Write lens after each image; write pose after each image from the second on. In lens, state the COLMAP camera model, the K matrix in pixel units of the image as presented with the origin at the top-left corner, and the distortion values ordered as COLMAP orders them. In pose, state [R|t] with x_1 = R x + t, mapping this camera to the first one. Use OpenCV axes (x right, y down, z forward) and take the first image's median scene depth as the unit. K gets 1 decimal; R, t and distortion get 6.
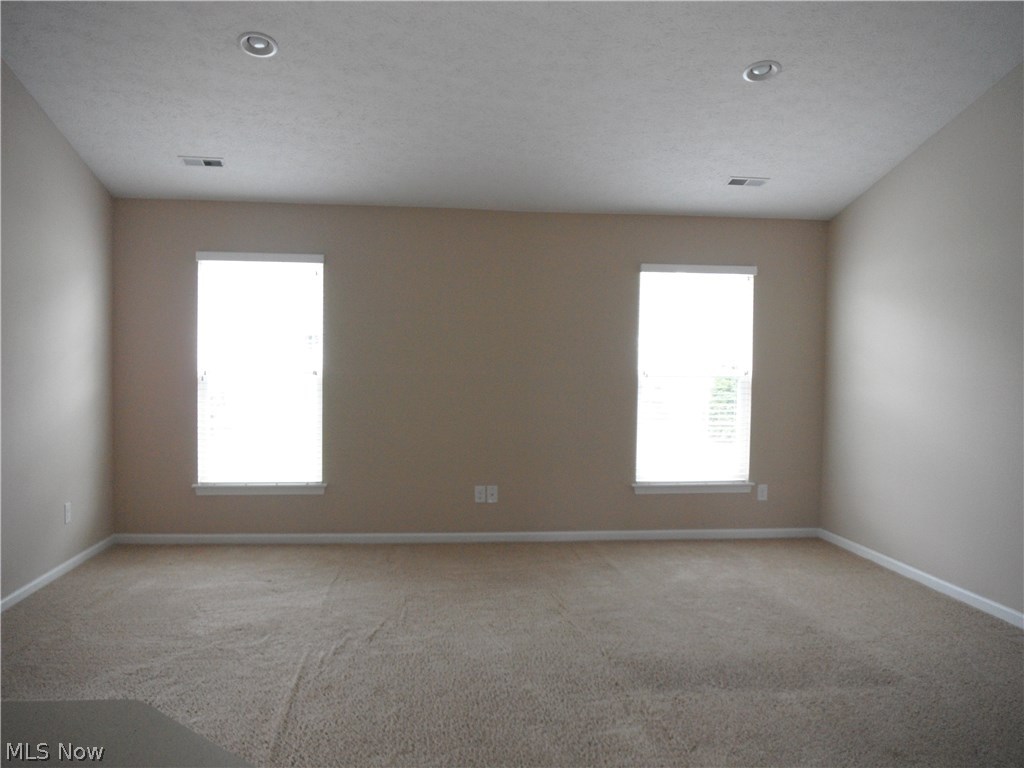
lens RADIAL K [[803.1, 0, 515.9], [0, 803.1, 374.9], [0, 0, 1]] dist [-0.041288, -0.009191]
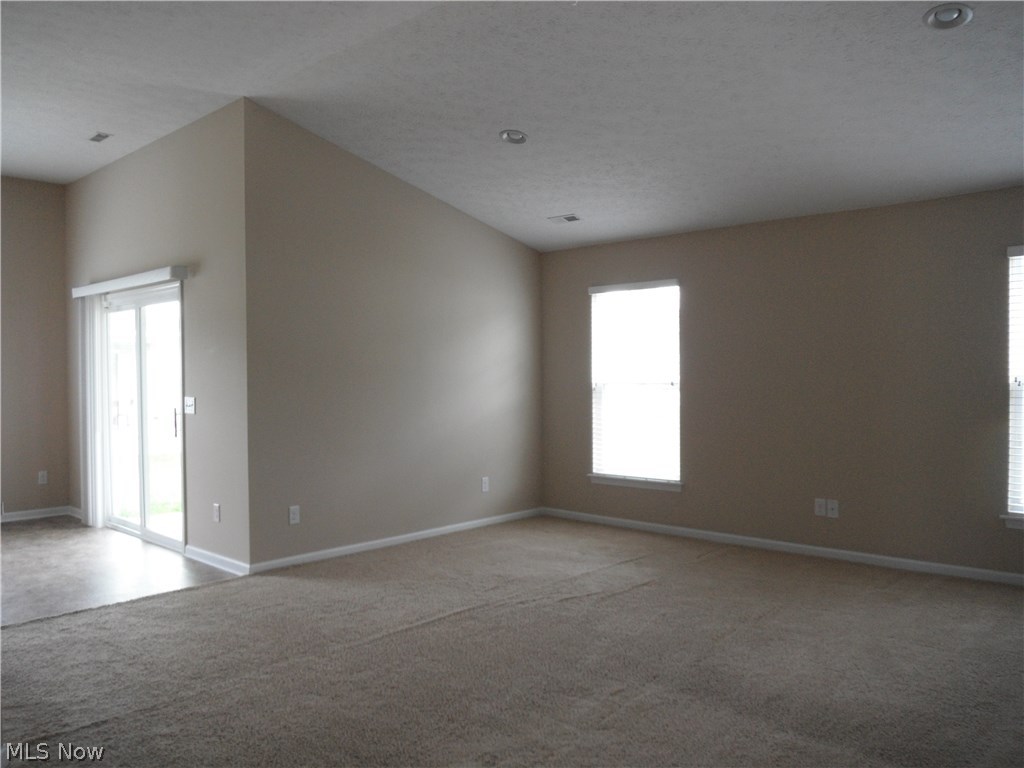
lens RADIAL K [[803.1, 0, 508.4], [0, 803.1, 377.7], [0, 0, 1]] dist [-0.041288, -0.009191]
pose [[0.637275, -0.013868, -0.770511, 0.477140], [0.008260, 0.999904, -0.011165, -0.000102], [0.770592, 0.000750, 0.637329, 0.099918]]
